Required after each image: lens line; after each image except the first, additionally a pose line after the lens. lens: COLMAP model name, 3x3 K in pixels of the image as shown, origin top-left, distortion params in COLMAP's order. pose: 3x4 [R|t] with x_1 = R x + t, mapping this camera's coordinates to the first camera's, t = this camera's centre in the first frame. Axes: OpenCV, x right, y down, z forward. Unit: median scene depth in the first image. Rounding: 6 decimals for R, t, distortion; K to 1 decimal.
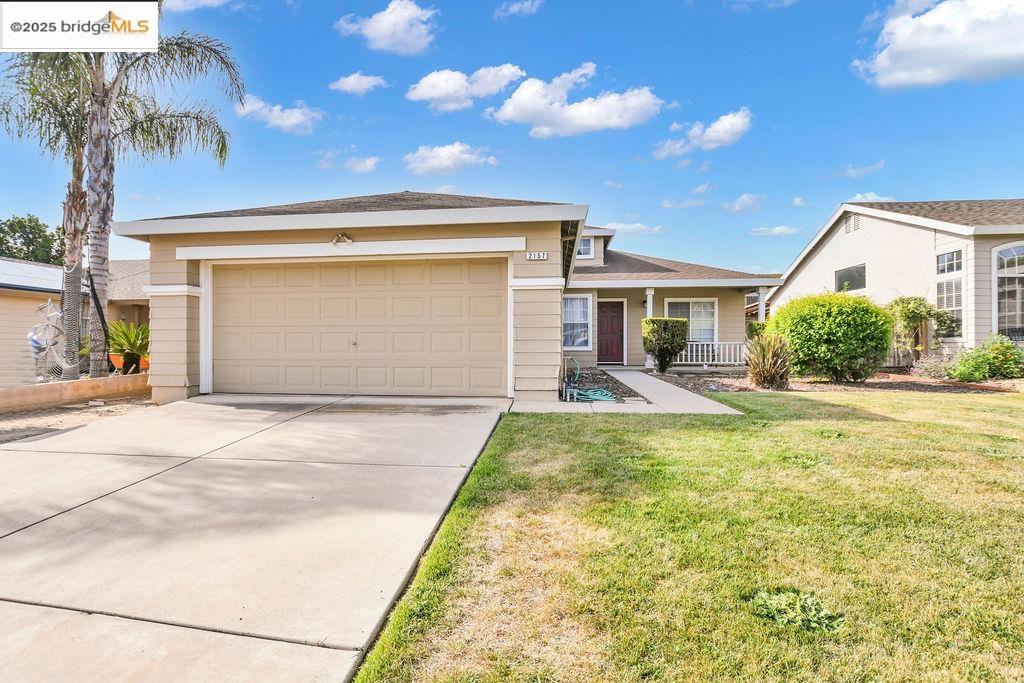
lens RADIAL K [[474.0, 0, 512.0], [0, 474.0, 341.5], [0, 0, 1]] dist [-0.027461, 0.000204]
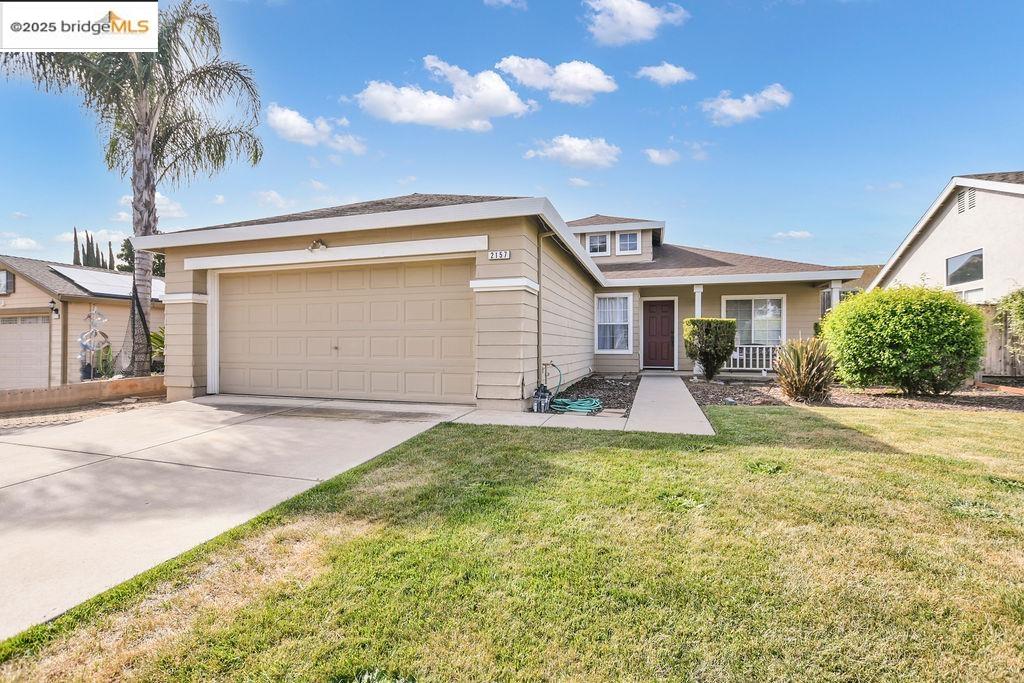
lens RADIAL K [[483.5, 0, 492.2], [0, 483.5, 345.6], [0, 0, 1]] dist [-0.027395, 0.000492]
pose [[0.979484, 0.001861, -0.201513, 0.157770], [-0.000599, 0.999980, 0.006326, -0.005572], [0.201521, -0.006075, 0.979465, 0.042554]]
